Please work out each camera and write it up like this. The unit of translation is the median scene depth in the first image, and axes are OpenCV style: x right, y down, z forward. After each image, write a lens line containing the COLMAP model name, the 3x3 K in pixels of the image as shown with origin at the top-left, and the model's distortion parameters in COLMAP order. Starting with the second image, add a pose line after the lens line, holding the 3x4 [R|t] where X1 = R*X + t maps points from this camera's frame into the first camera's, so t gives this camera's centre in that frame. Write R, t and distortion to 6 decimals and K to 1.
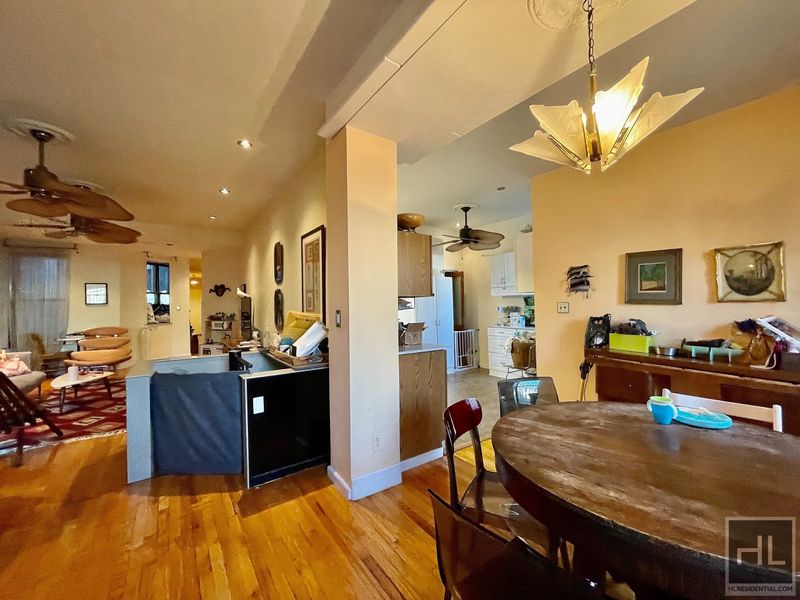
lens RADIAL K [[320.6, 0, 399.6], [0, 320.6, 301.8], [0, 0, 1]] dist [-0.008073, 0.000349]
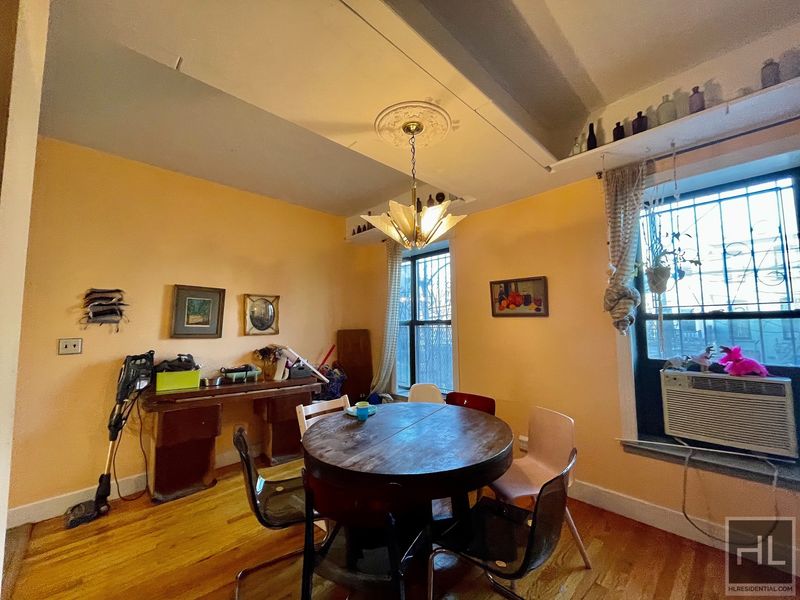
lens RADIAL K [[320.6, 0, 401.2], [0, 320.6, 299.2], [0, 0, 1]] dist [-0.008073, 0.000349]
pose [[-0.141618, 0.098709, 0.984988, -0.357508], [0.008516, 0.995101, -0.098498, -0.011410], [-0.989885, -0.005561, -0.141765, 0.541110]]
